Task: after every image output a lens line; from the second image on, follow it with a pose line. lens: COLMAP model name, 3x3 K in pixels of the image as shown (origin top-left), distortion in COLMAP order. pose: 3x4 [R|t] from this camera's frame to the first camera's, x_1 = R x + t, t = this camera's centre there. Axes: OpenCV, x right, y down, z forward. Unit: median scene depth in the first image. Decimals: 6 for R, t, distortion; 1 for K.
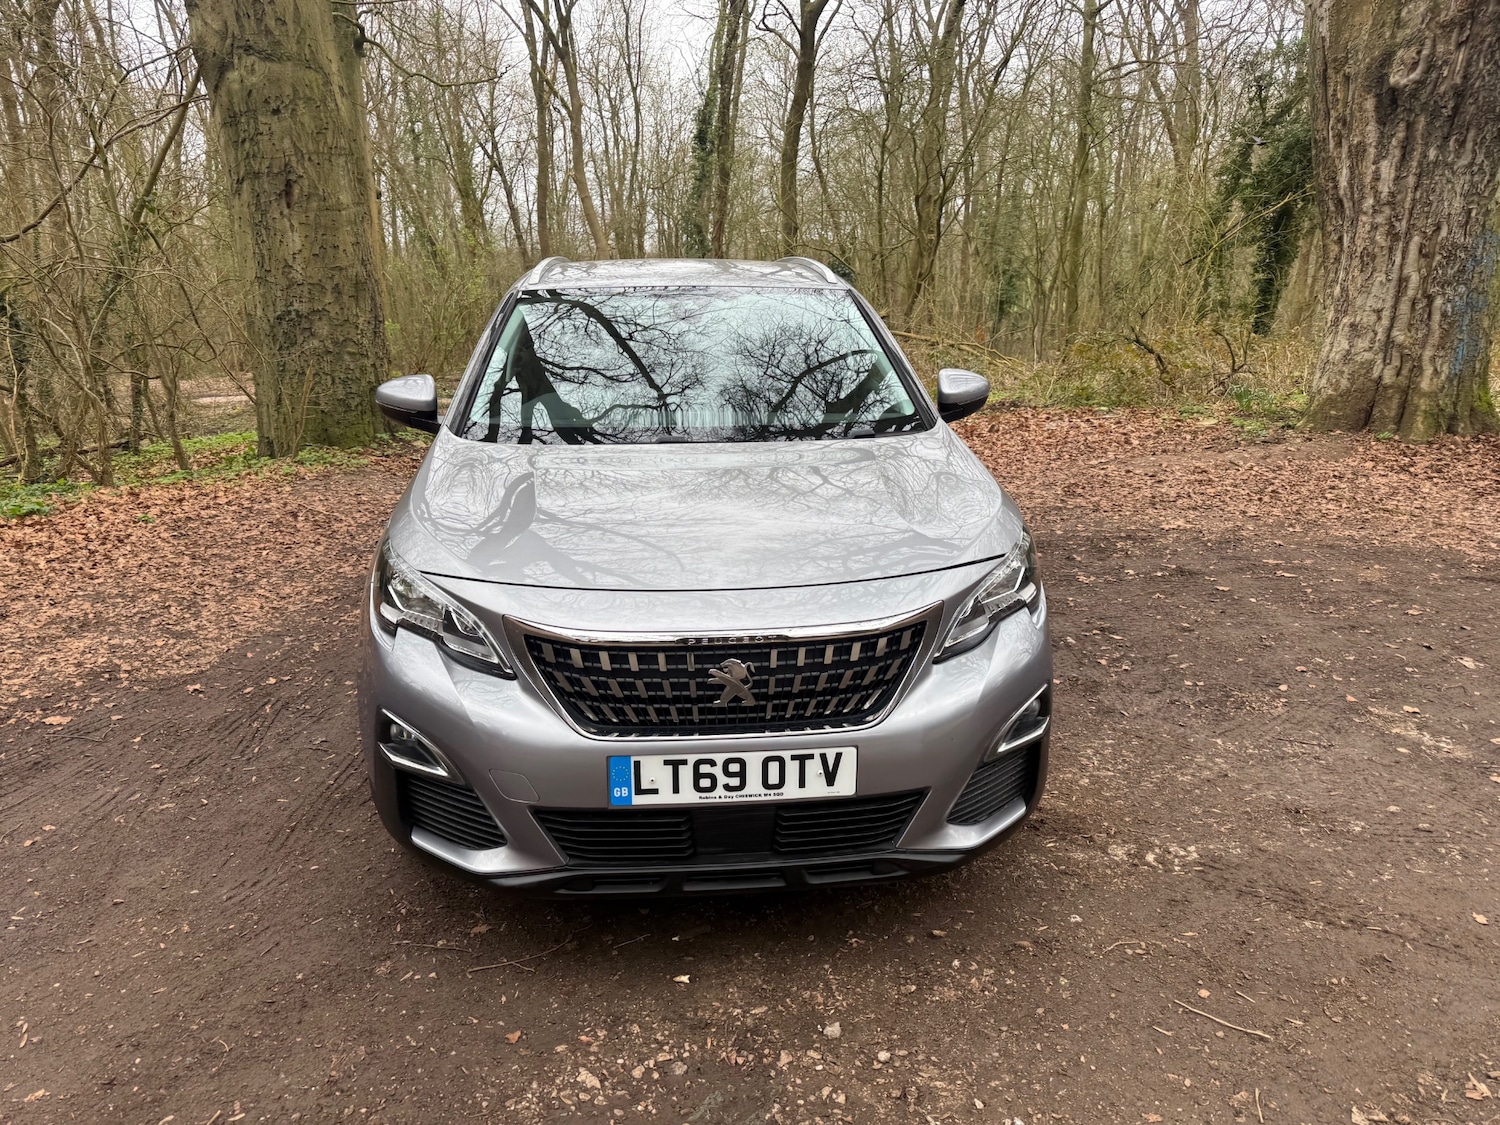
lens RADIAL K [[1056.8, 0, 755.1], [0, 1056.8, 543.2], [0, 0, 1]] dist [0.025222, -0.005042]
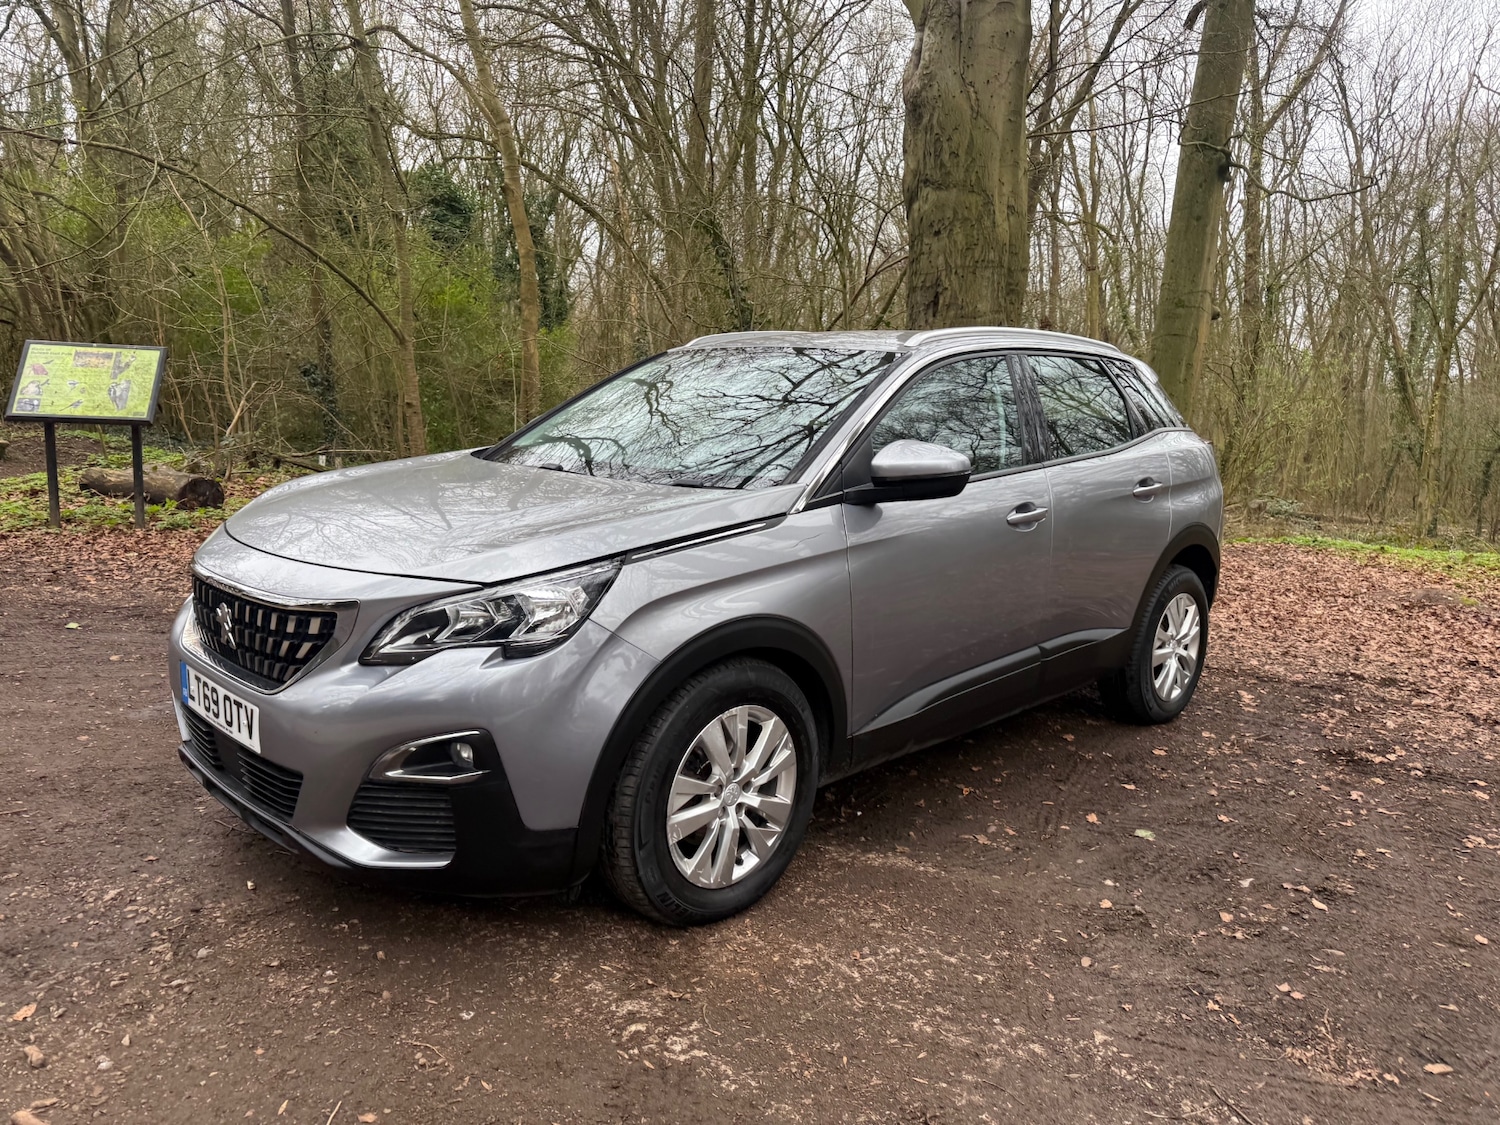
lens RADIAL K [[1063.4, 0, 742.6], [0, 1063.4, 565.6], [0, 0, 1]] dist [0.017033, -0.015971]
pose [[0.637671, 0.154937, -0.754566, 0.330295], [-0.230601, 0.973036, 0.004920, -0.018931], [0.734983, 0.170866, 0.656205, 0.167524]]
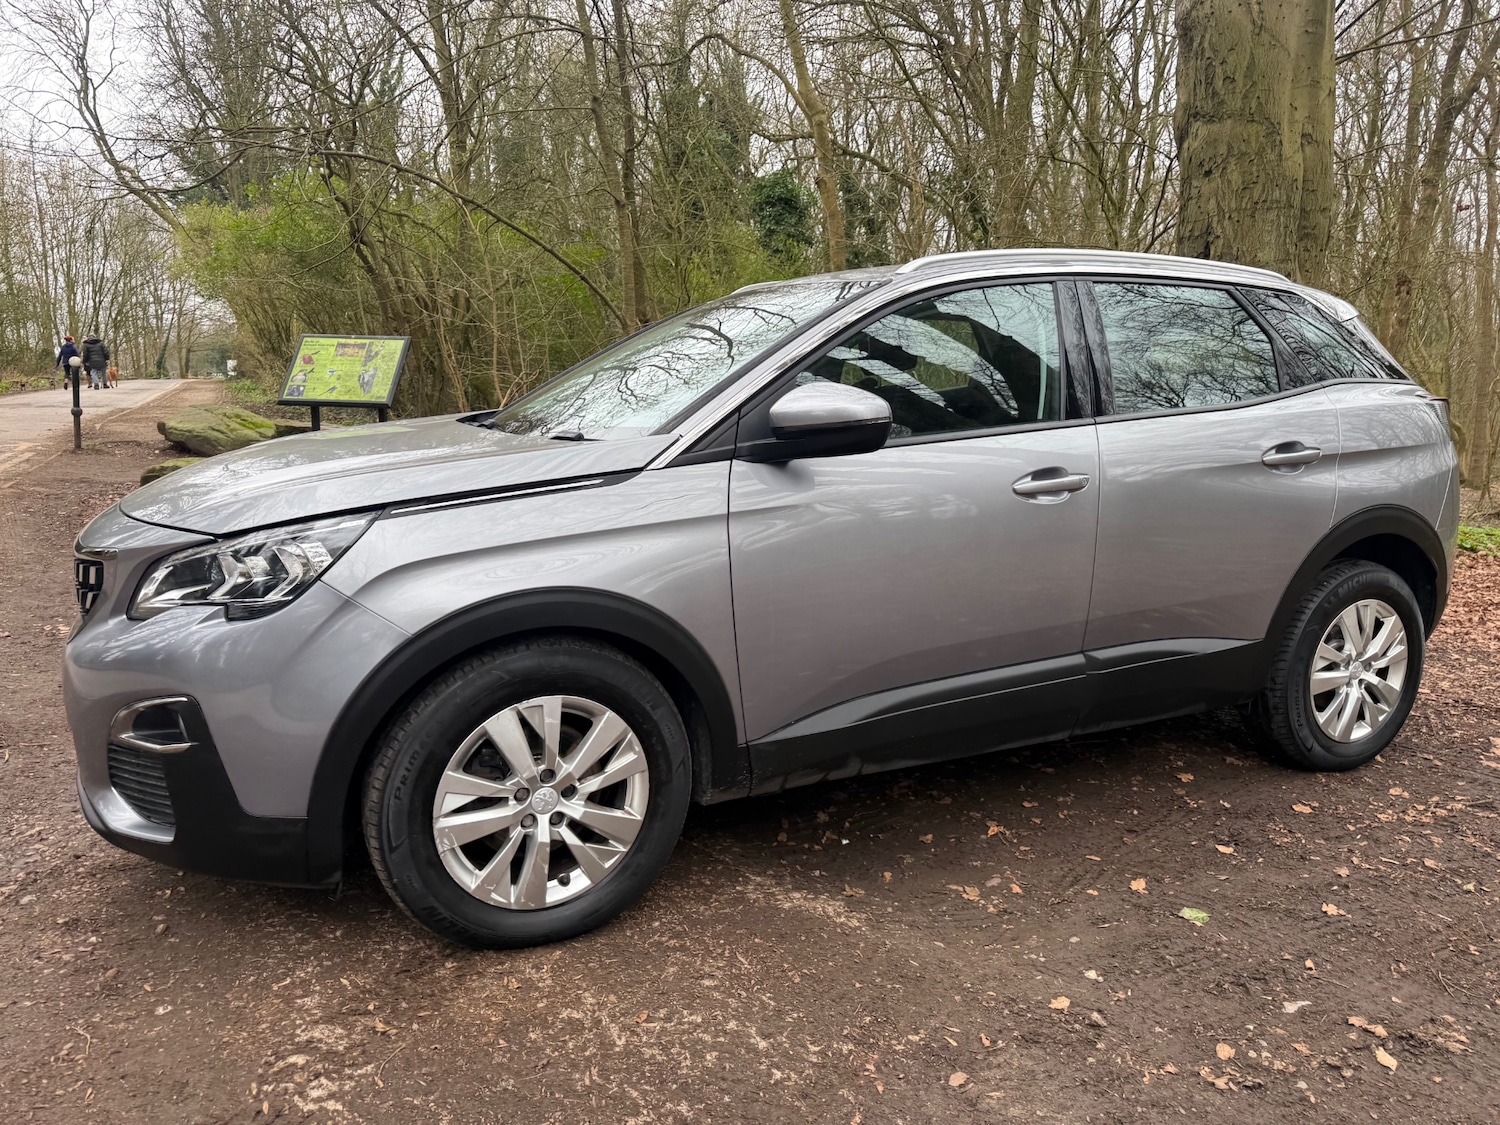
lens RADIAL K [[1070.3, 0, 734.2], [0, 1070.3, 545.7], [0, 0, 1]] dist [0.000425, 0.003545]
pose [[0.346739, 0.159884, -0.924234, 0.355333], [-0.248445, 0.965825, 0.073872, -0.044593], [0.904460, 0.204007, 0.374611, 0.320452]]
